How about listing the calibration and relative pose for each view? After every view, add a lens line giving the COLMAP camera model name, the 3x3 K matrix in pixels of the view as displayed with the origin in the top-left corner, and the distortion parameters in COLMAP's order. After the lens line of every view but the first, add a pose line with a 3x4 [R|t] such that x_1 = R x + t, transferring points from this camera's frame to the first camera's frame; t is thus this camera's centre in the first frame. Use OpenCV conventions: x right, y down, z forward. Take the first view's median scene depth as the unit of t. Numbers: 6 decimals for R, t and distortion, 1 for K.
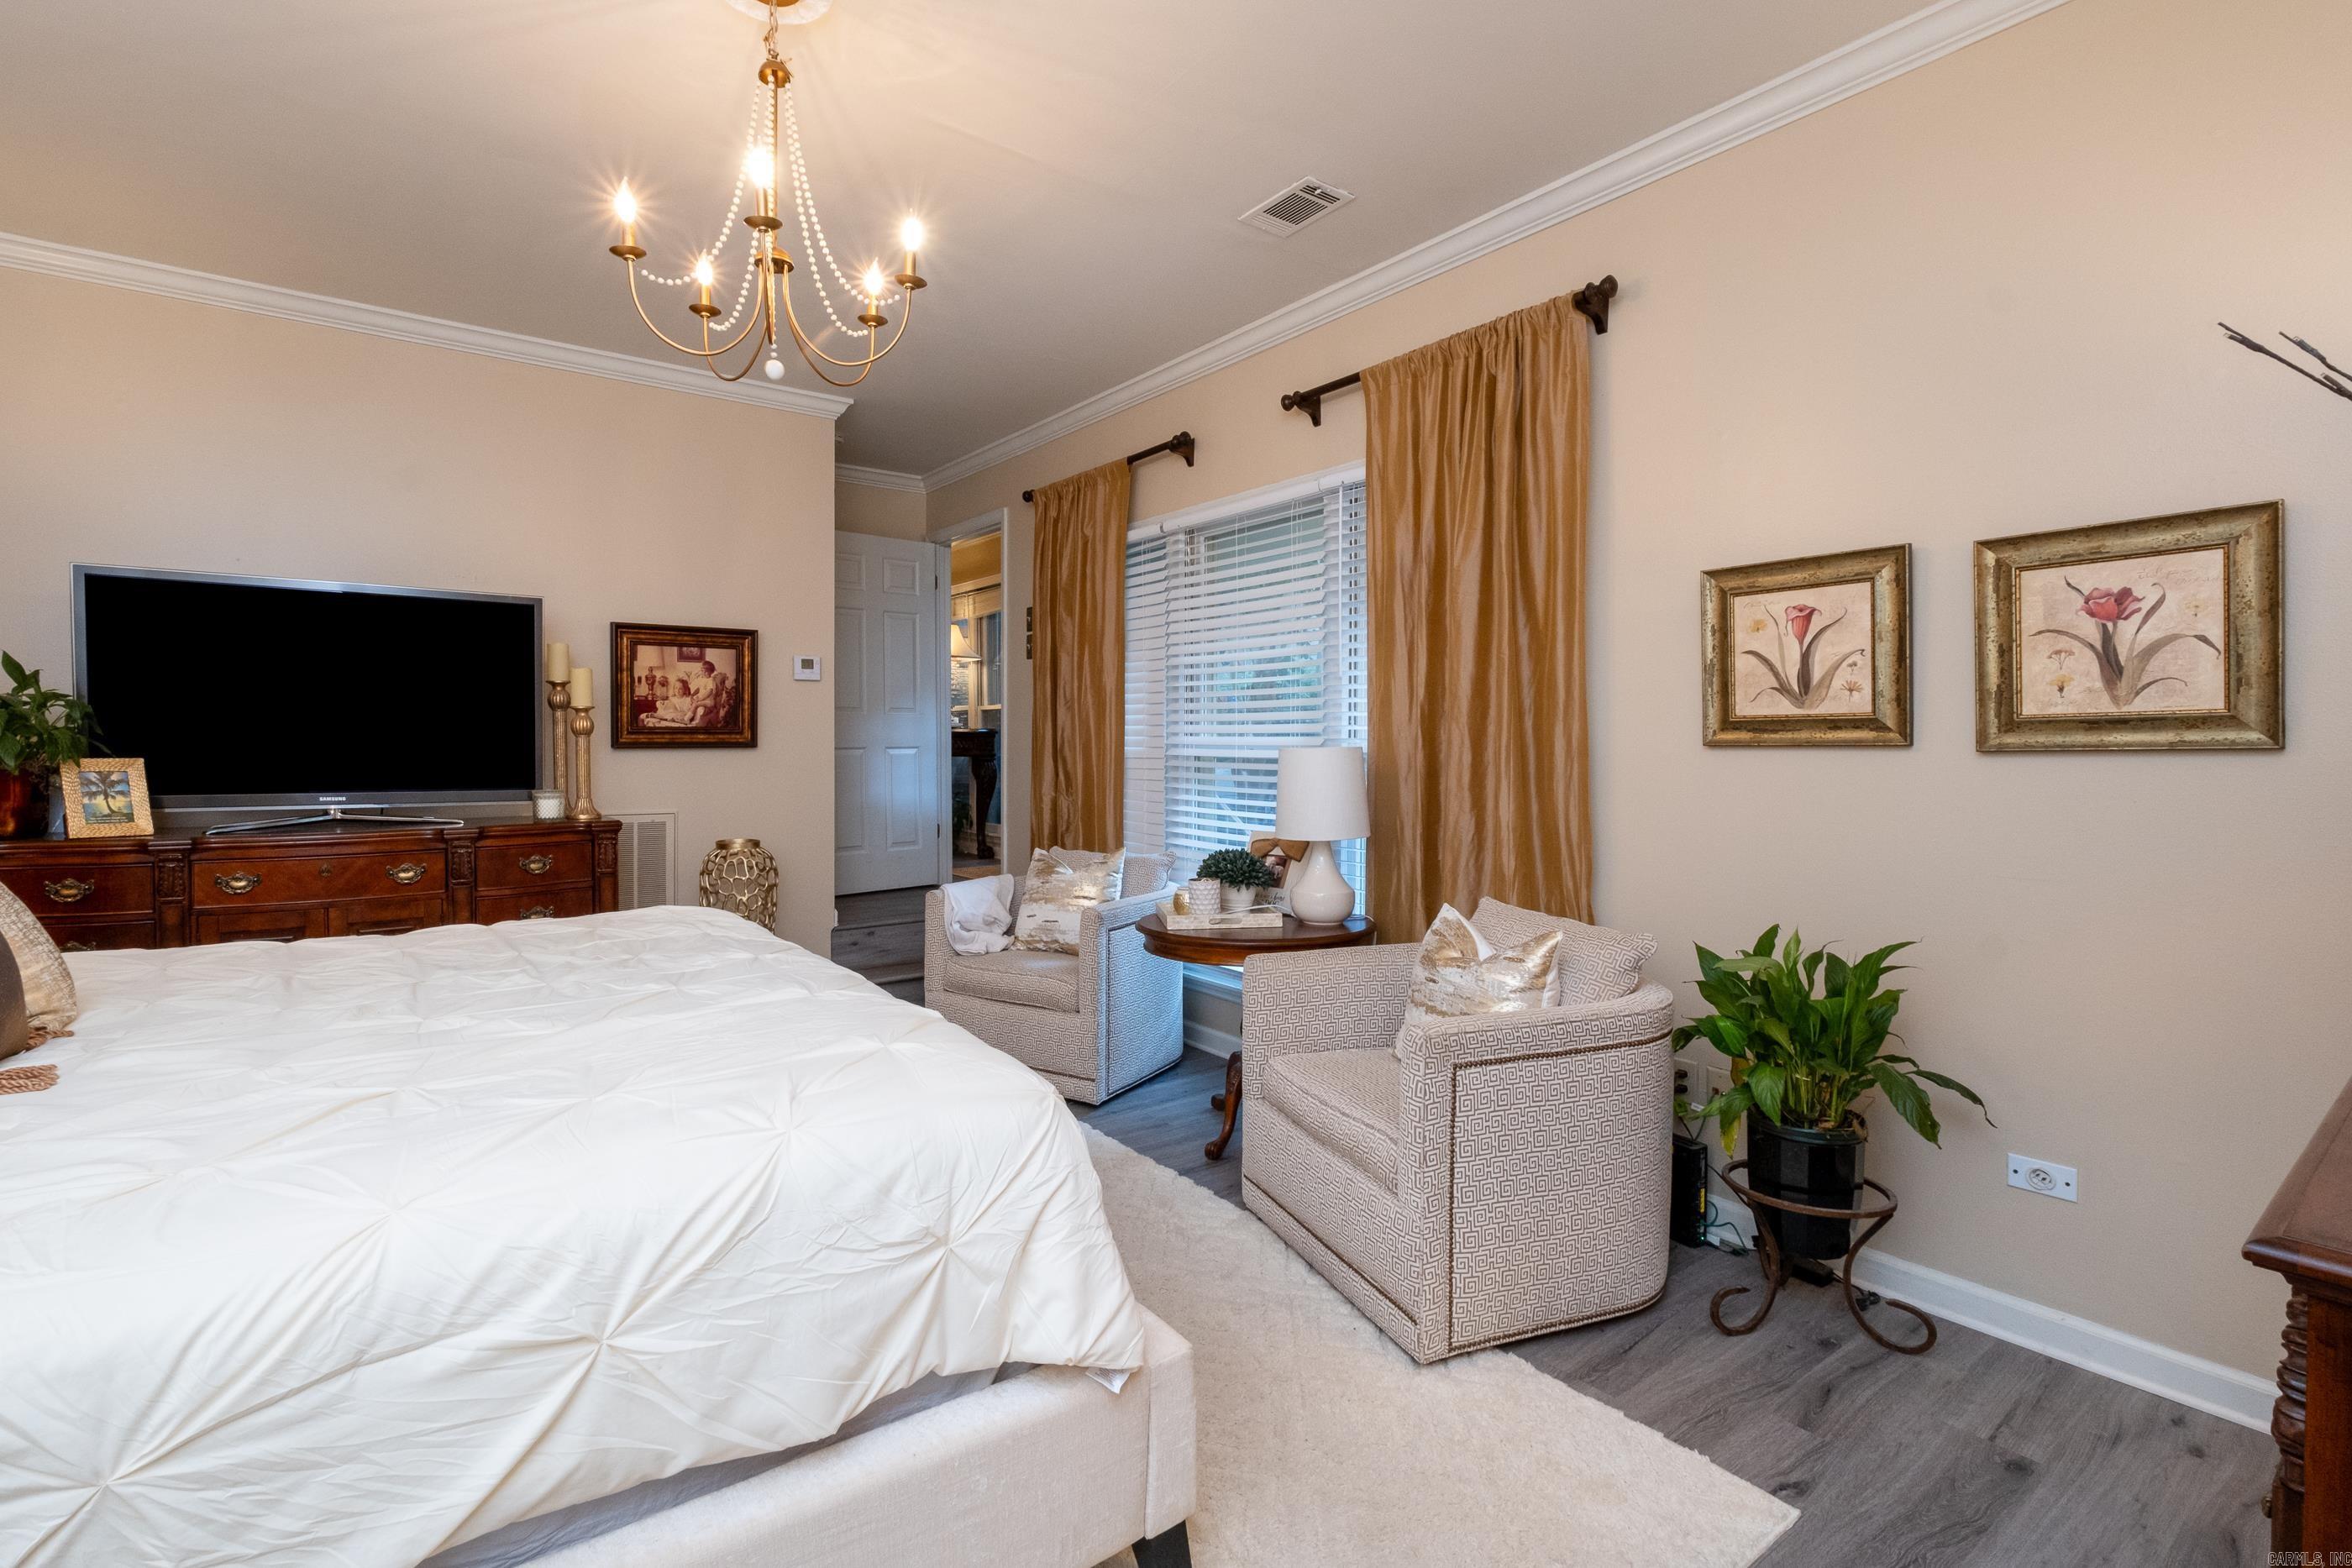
lens RADIAL K [[1059.2, 0, 1166.1], [0, 1059.2, 777.0], [0, 0, 1]] dist [-0.002689, -0.000520]
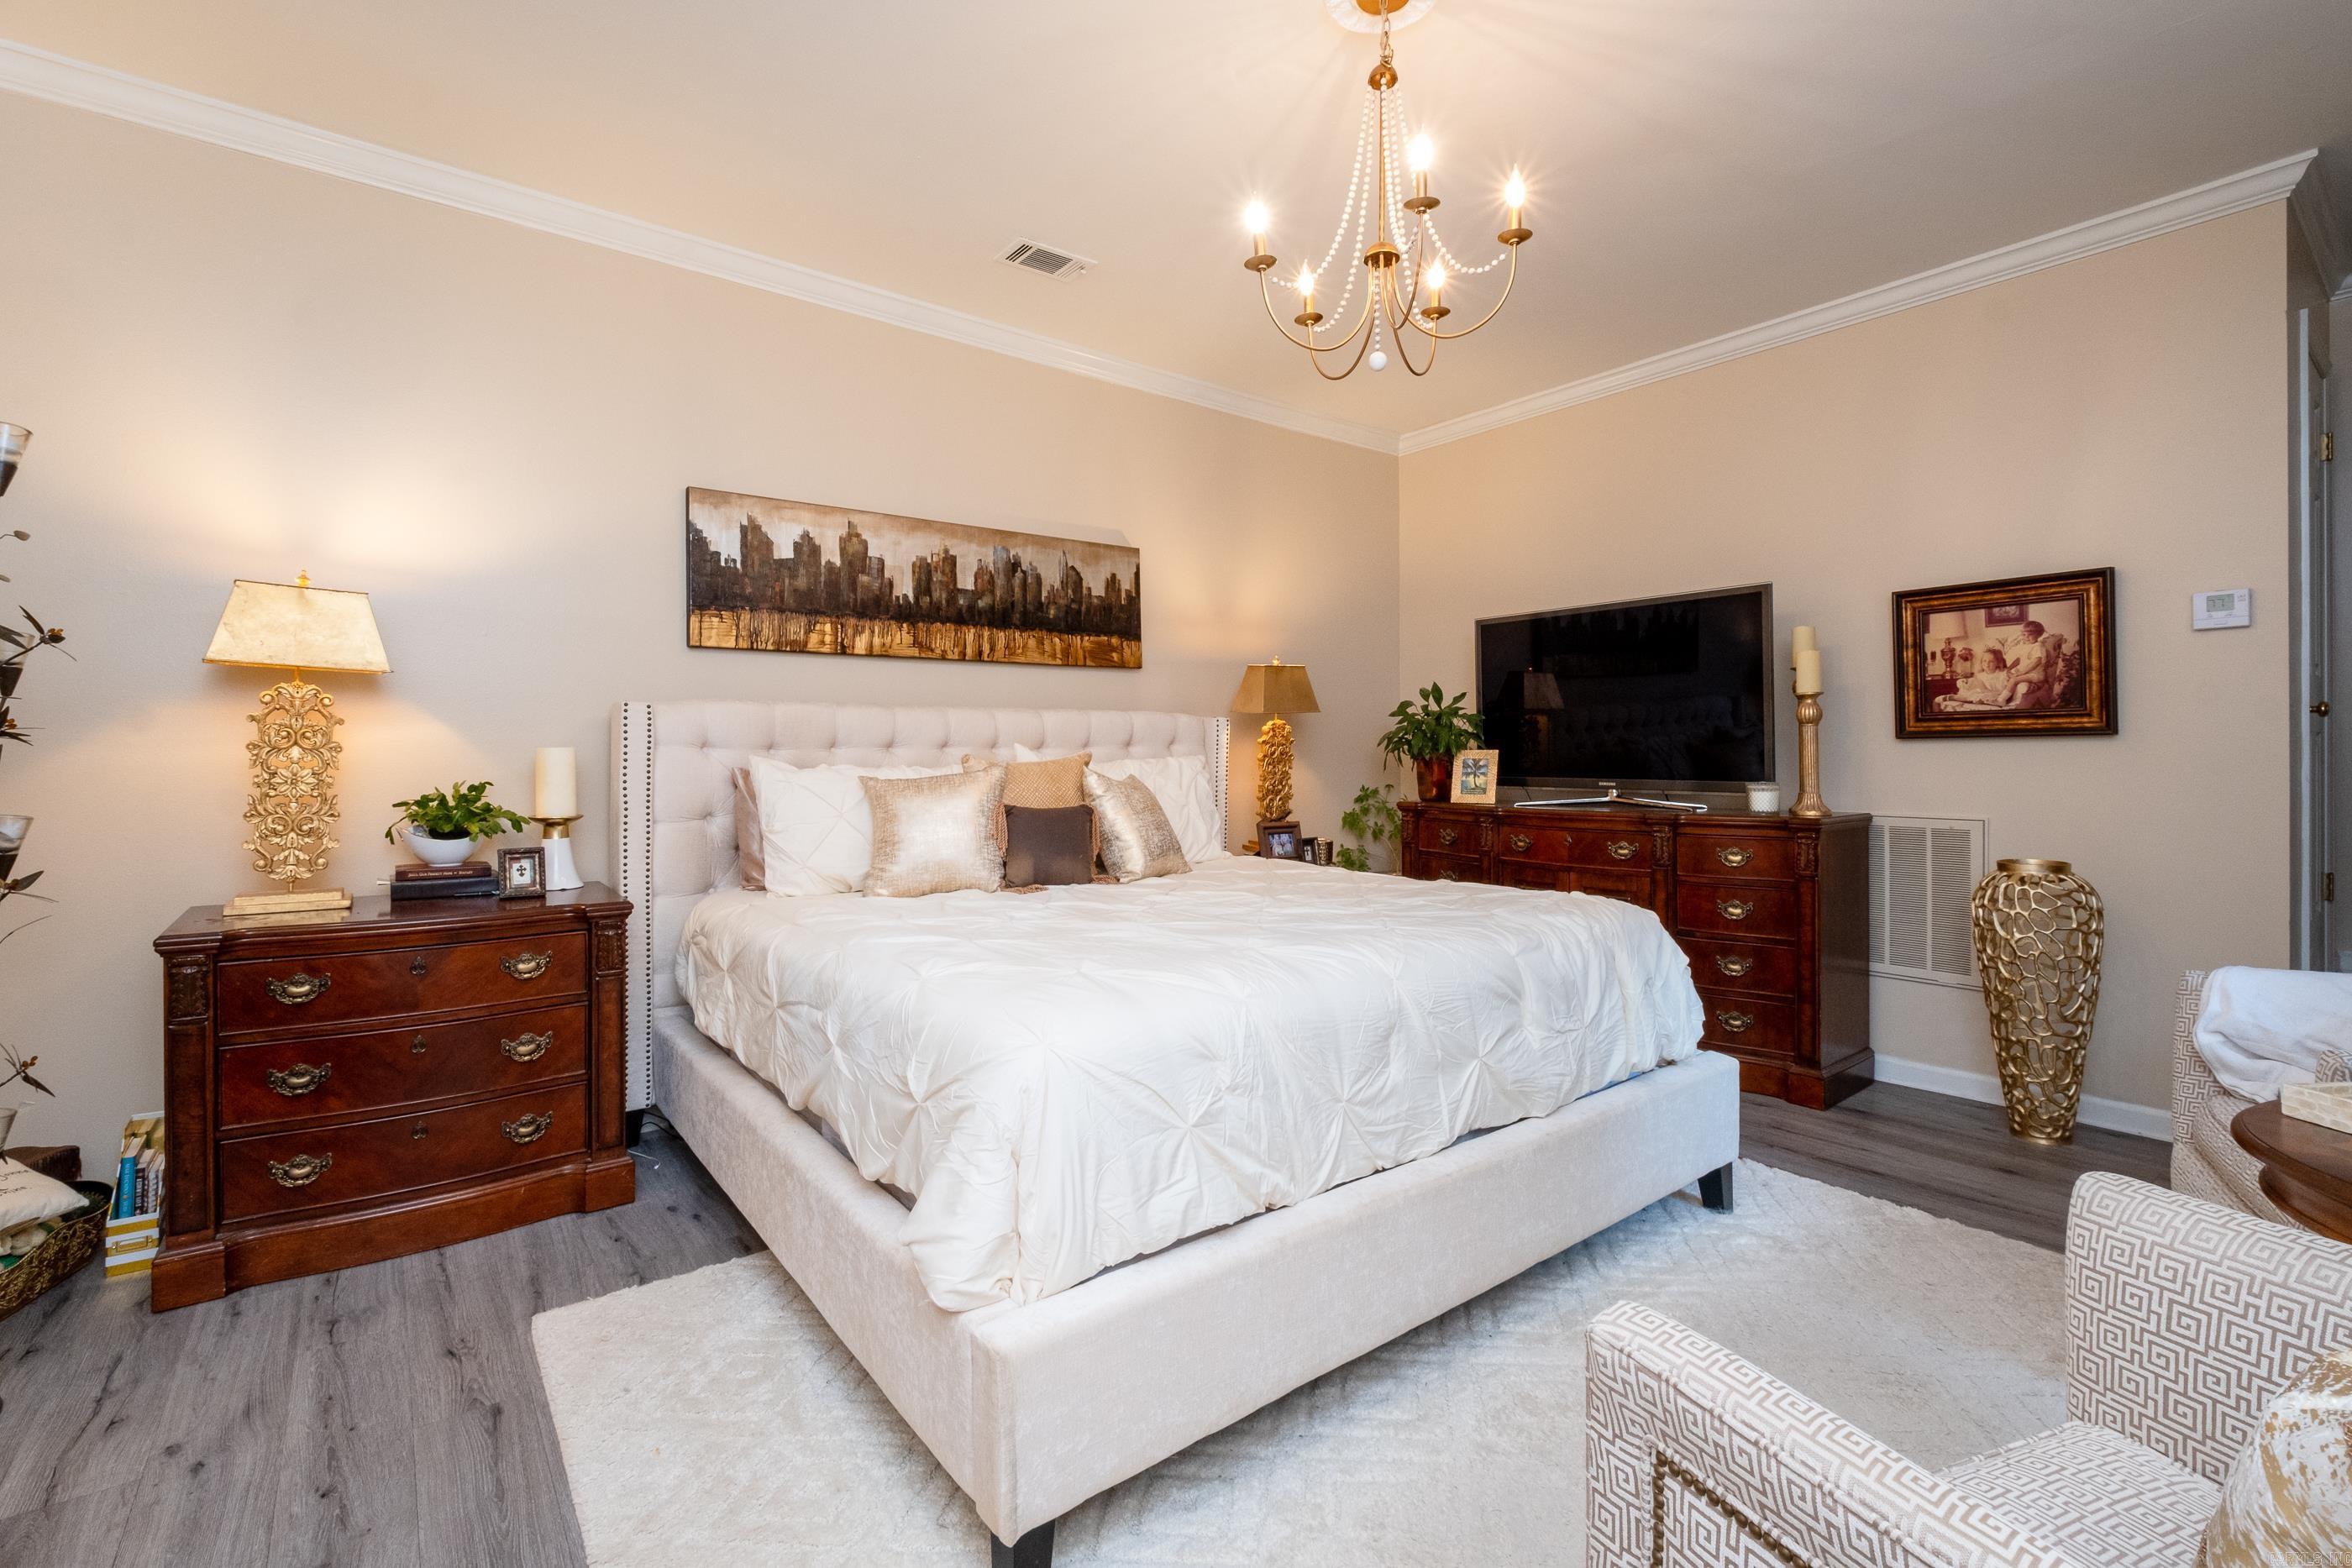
lens RADIAL K [[1059.2, 0, 1166.1], [0, 1059.2, 777.0], [0, 0, 1]] dist [-0.002689, -0.000520]
pose [[0.008982, 0.016141, -0.999829, 0.327340], [-0.024906, 0.999563, 0.015913, 0.005096], [0.999649, 0.024759, 0.009380, 0.390053]]
